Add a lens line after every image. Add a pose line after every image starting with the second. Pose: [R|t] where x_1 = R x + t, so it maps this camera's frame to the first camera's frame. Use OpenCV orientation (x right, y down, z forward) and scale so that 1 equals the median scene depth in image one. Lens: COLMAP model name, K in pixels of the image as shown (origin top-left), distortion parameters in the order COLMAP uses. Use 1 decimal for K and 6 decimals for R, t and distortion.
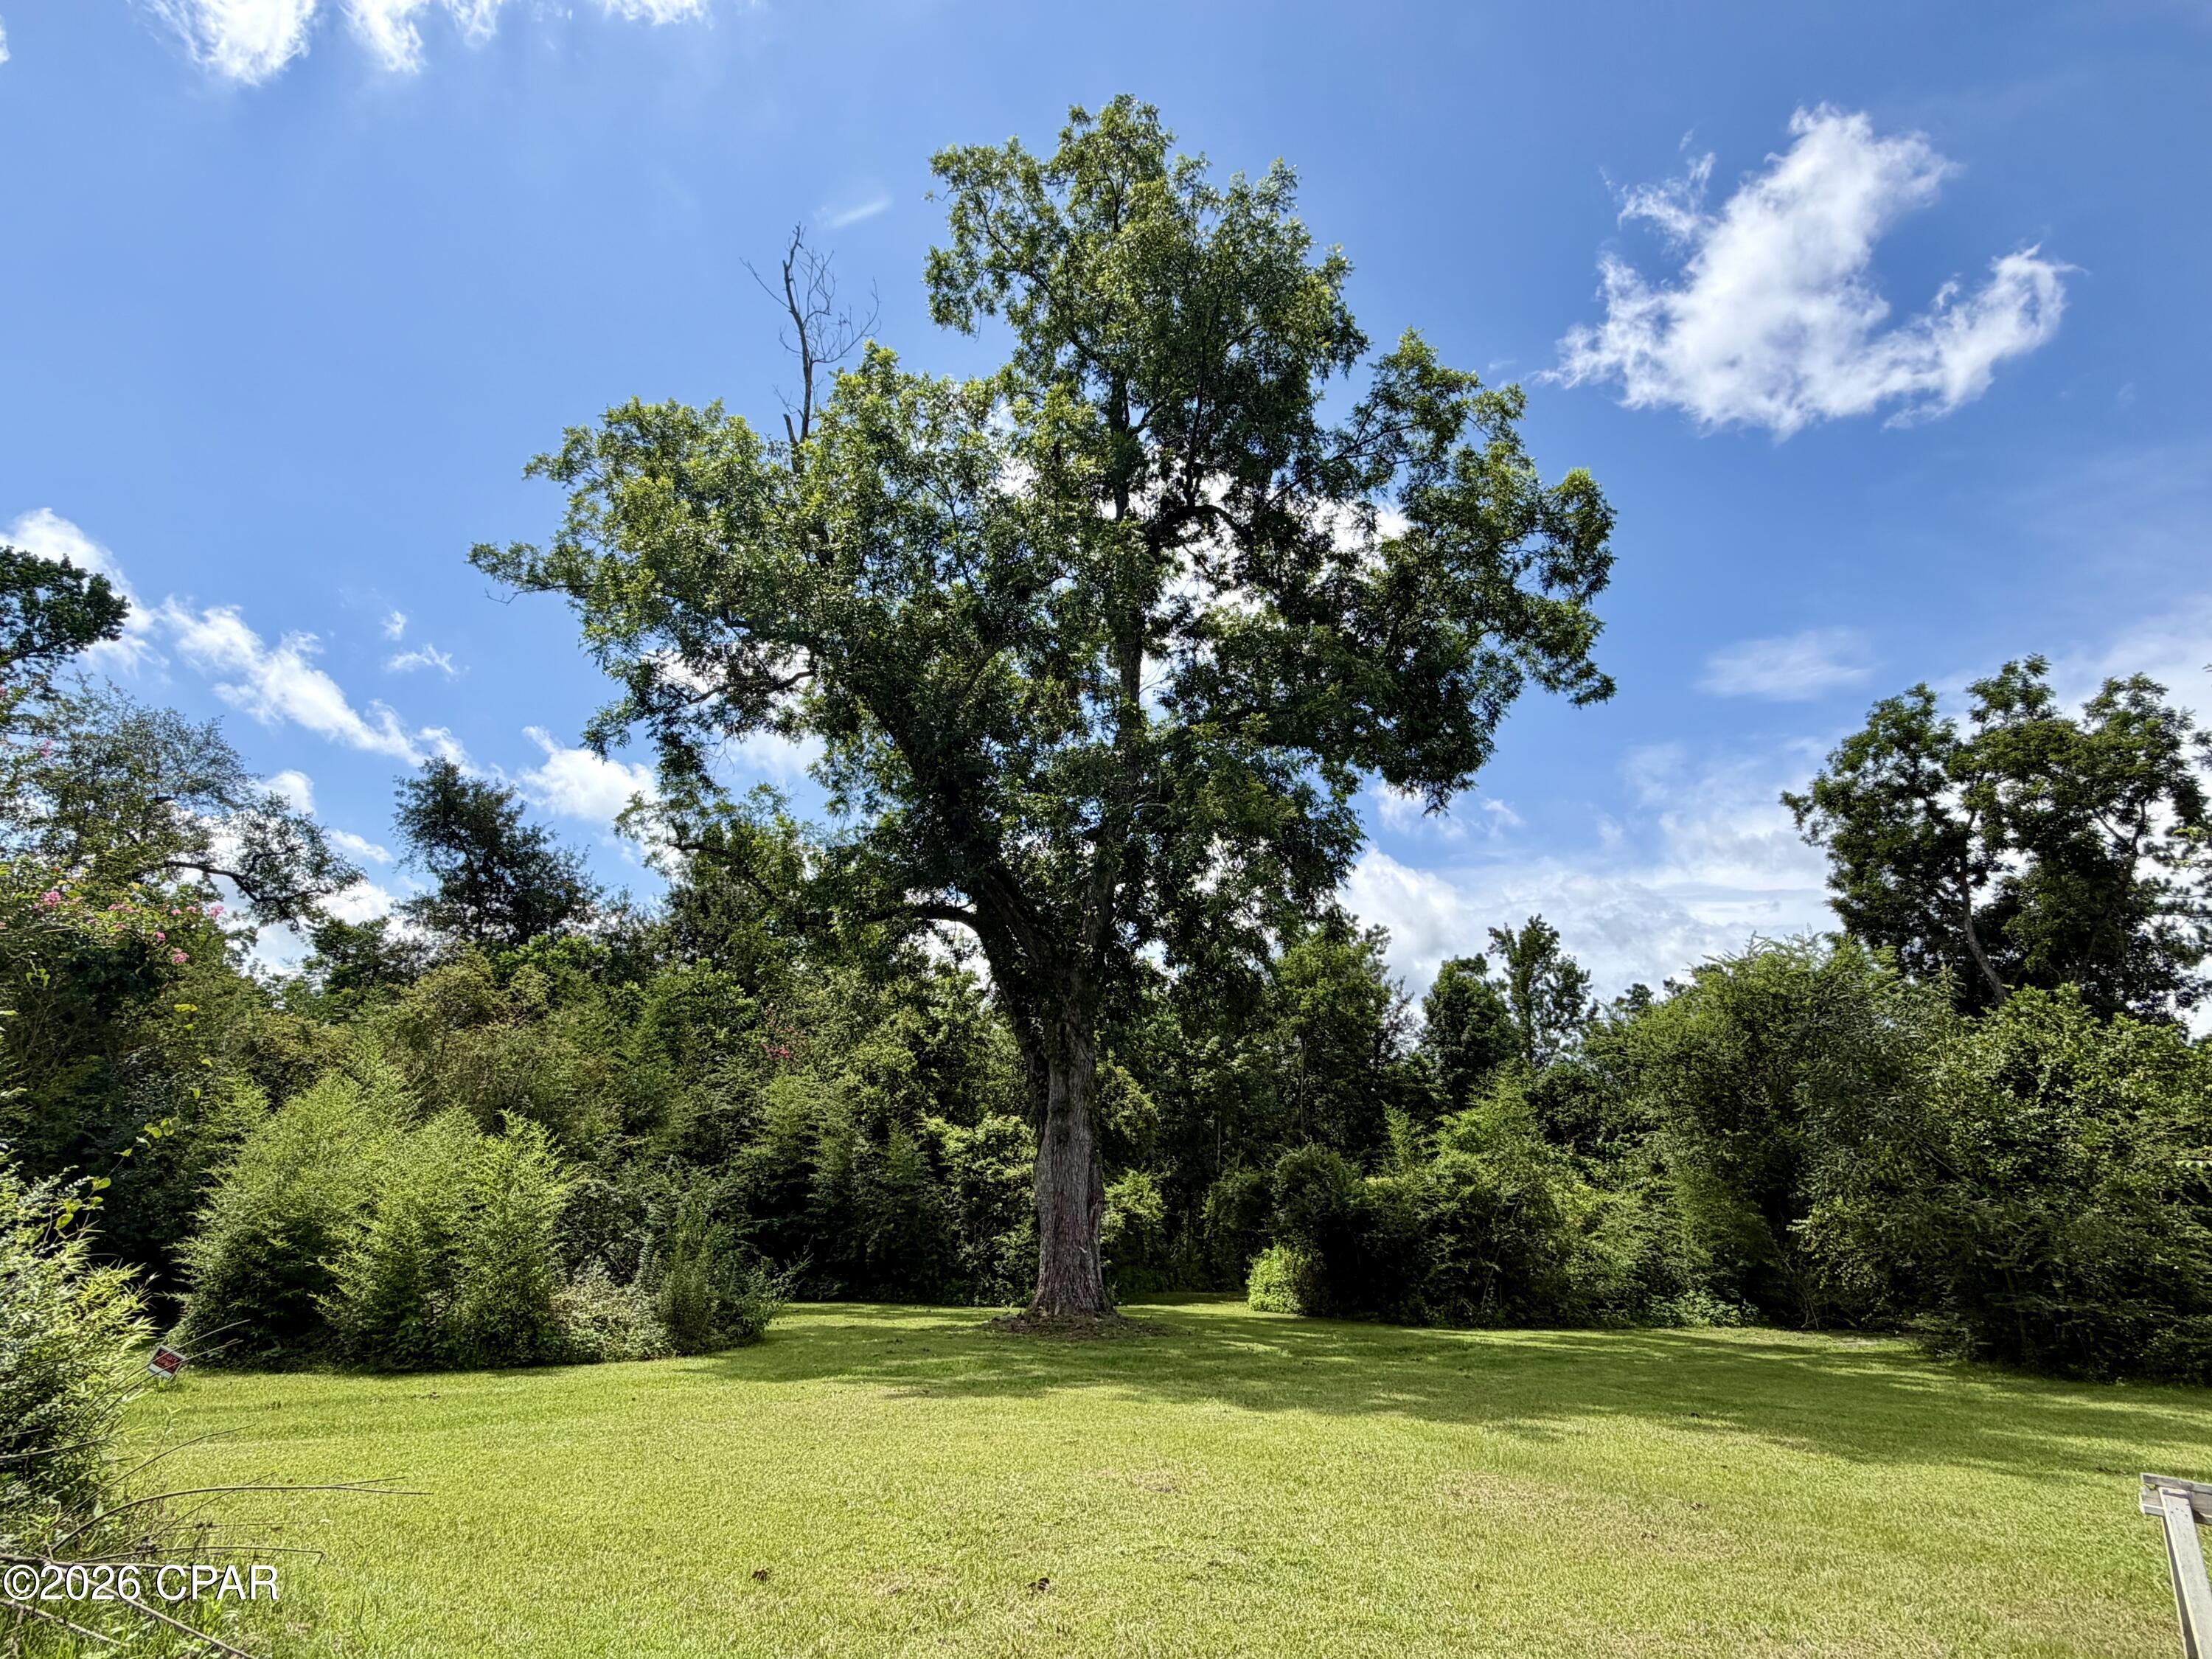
lens RADIAL K [[1147.9, 0, 1094.2], [0, 1147.9, 838.1], [0, 0, 1]] dist [0.001608, -0.001011]
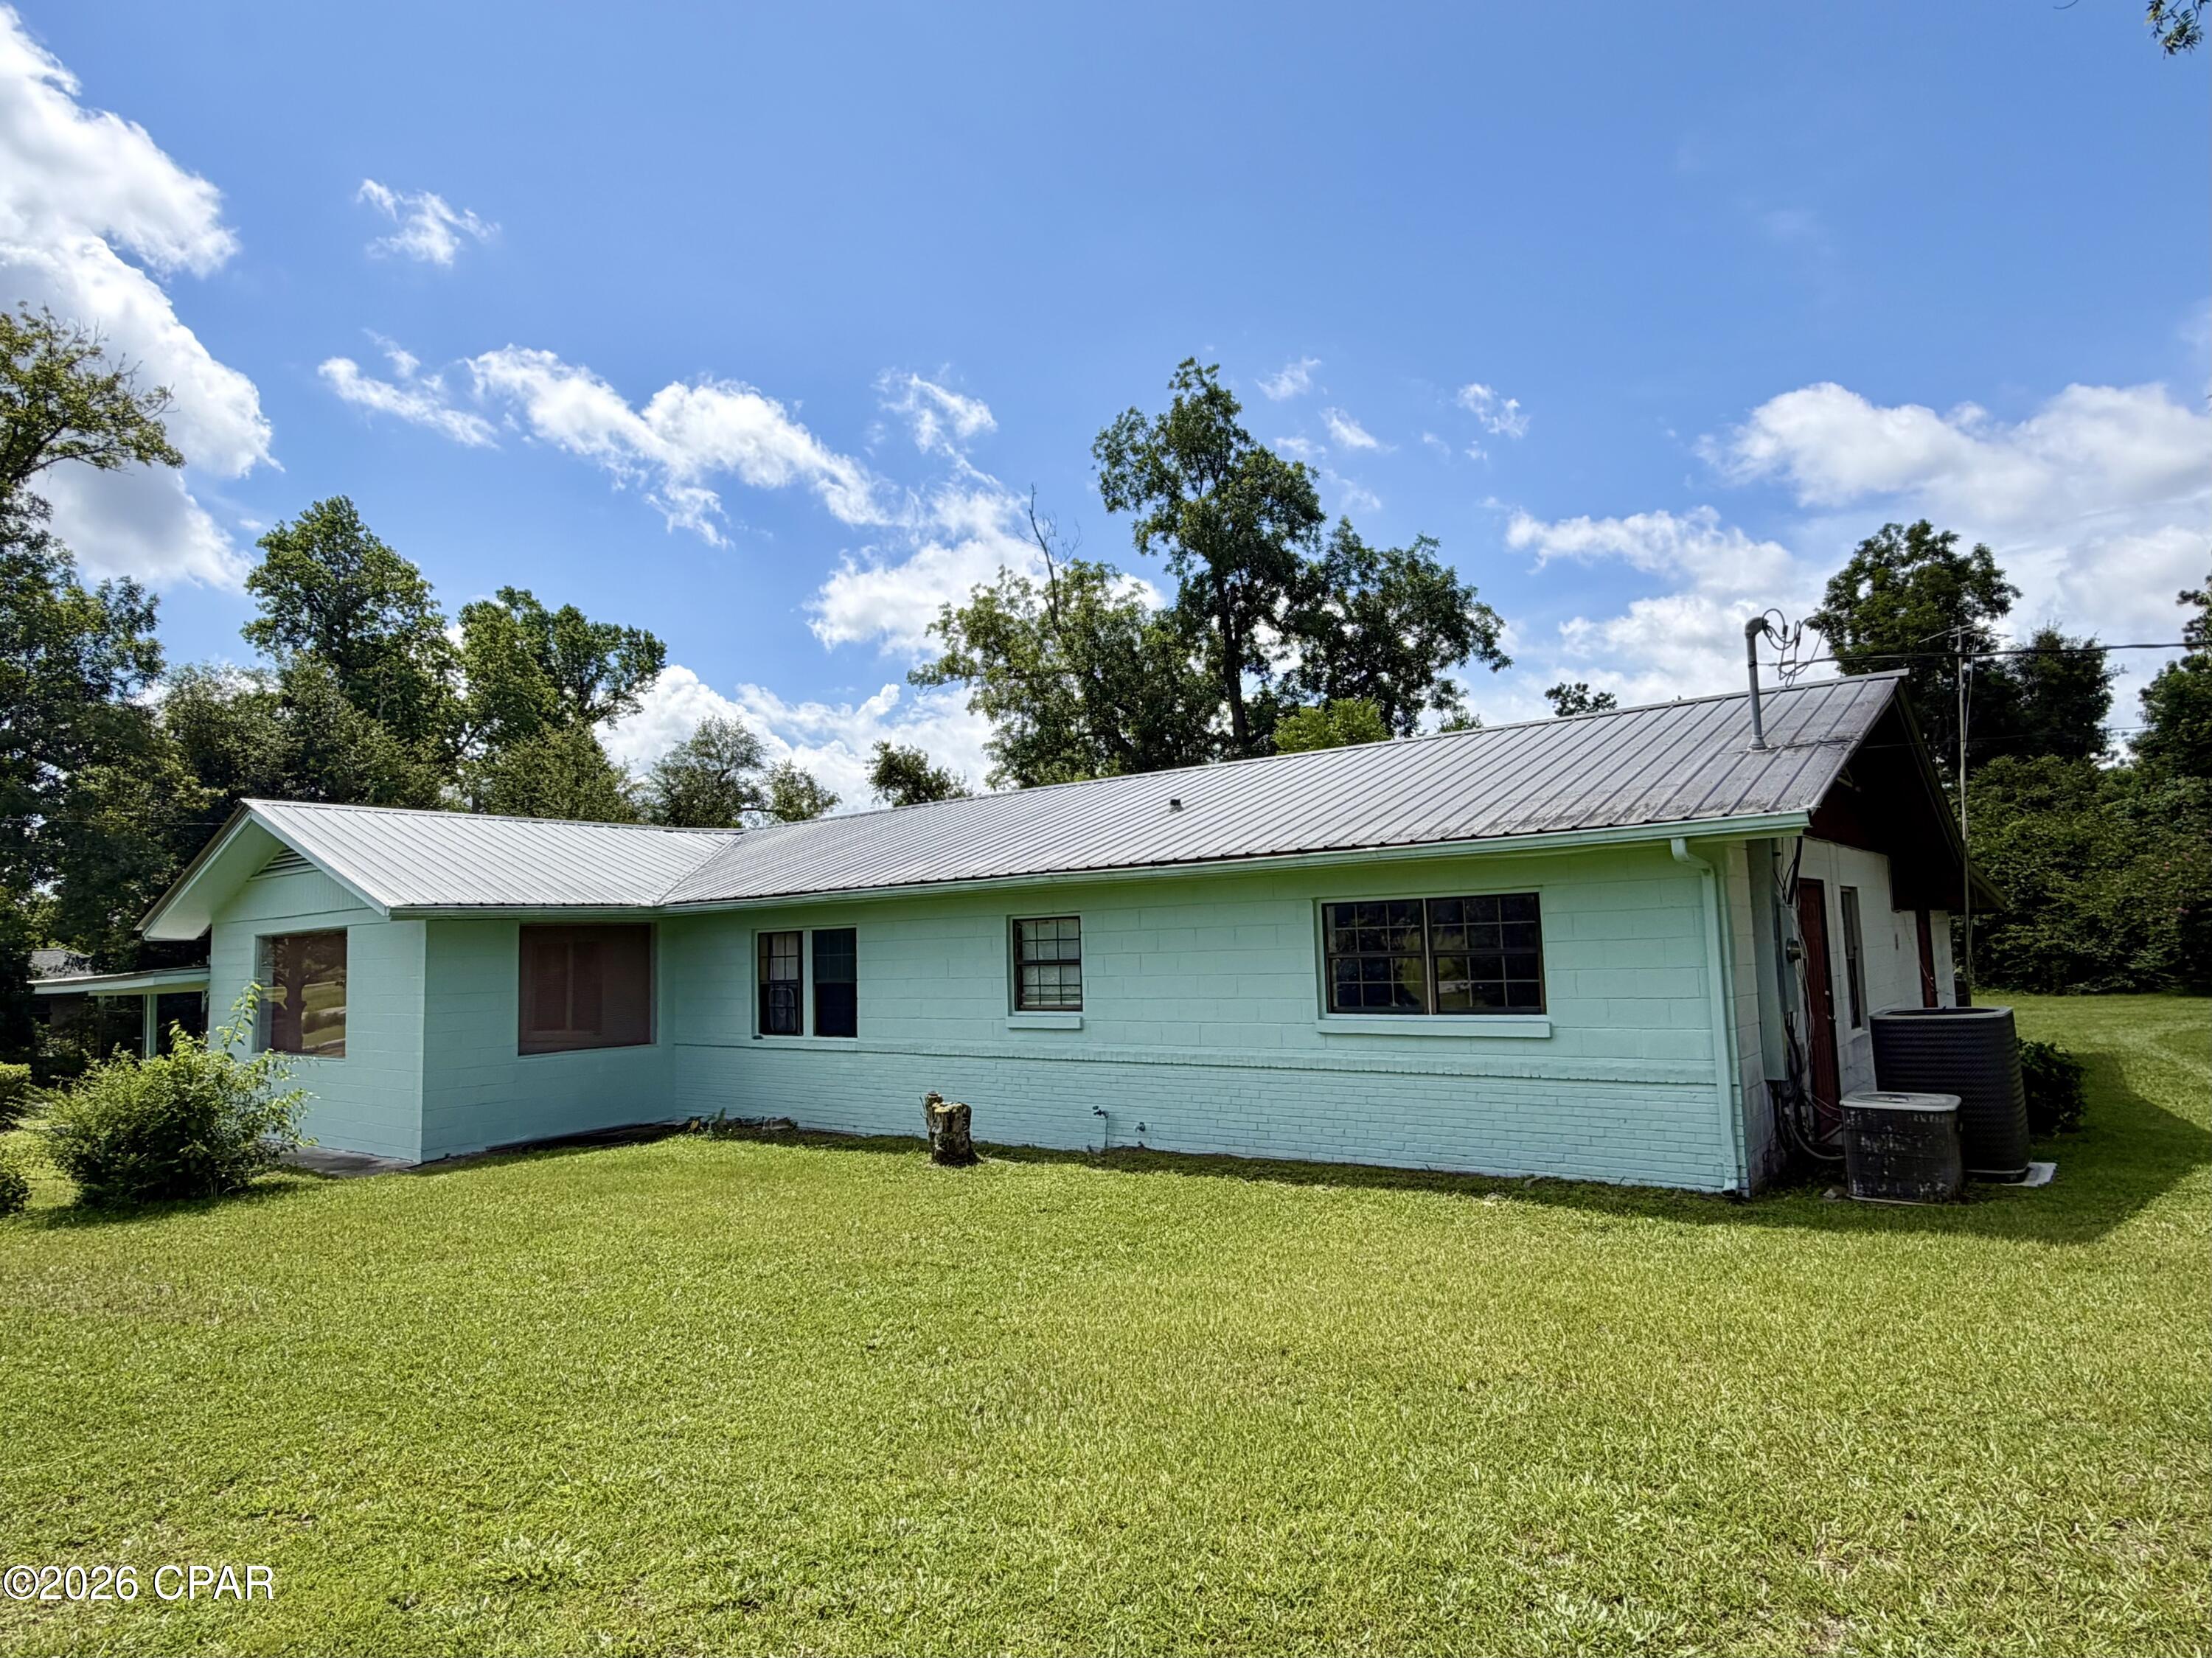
lens RADIAL K [[1281.6, 0, 1097.5], [0, 1281.6, 838.0], [0, 0, 1]] dist [0.002171, 0.000879]
pose [[0.952187, -0.108189, -0.285718, 0.258559], [0.167484, 0.966997, 0.192003, -0.238524], [0.255516, -0.230676, 0.938882, -0.727950]]
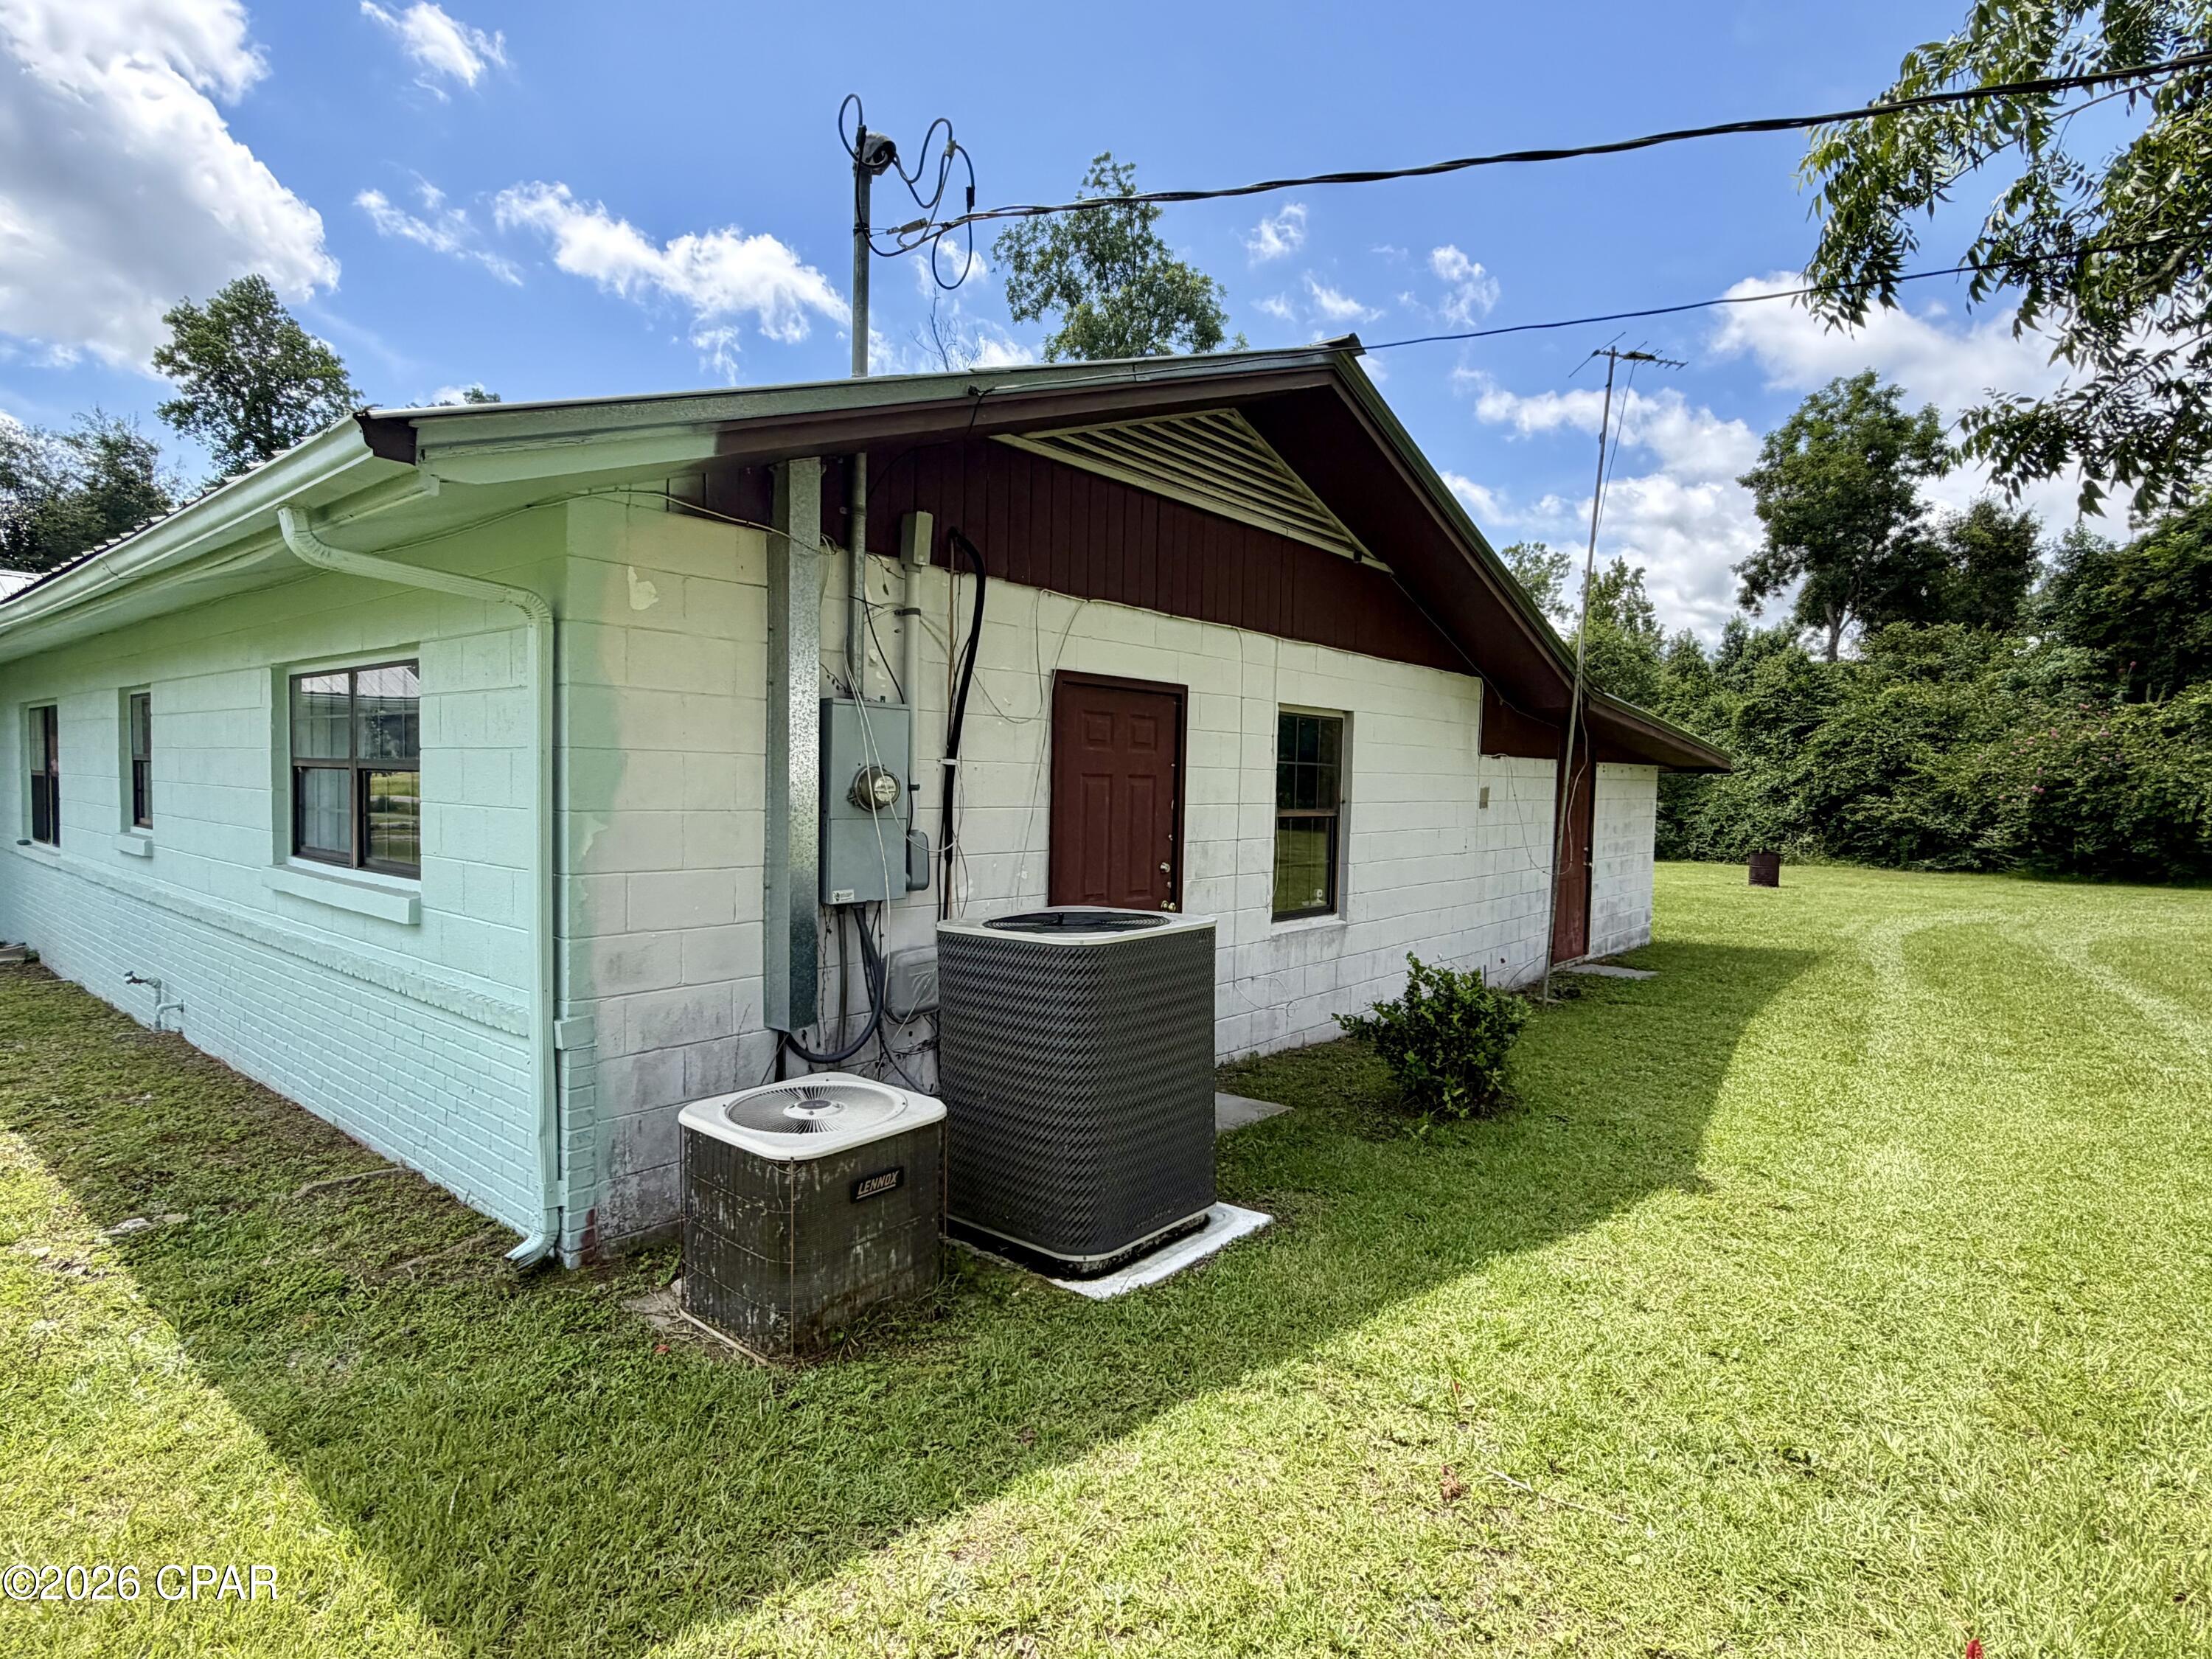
lens RADIAL K [[1147.9, 0, 1102.3], [0, 1147.9, 841.0], [0, 0, 1]] dist [0.001608, -0.001011]
pose [[0.948648, -0.015263, -0.315966, 0.371338], [0.122924, 0.938125, 0.323745, -0.178600], [0.291475, -0.345960, 0.891826, -0.568173]]
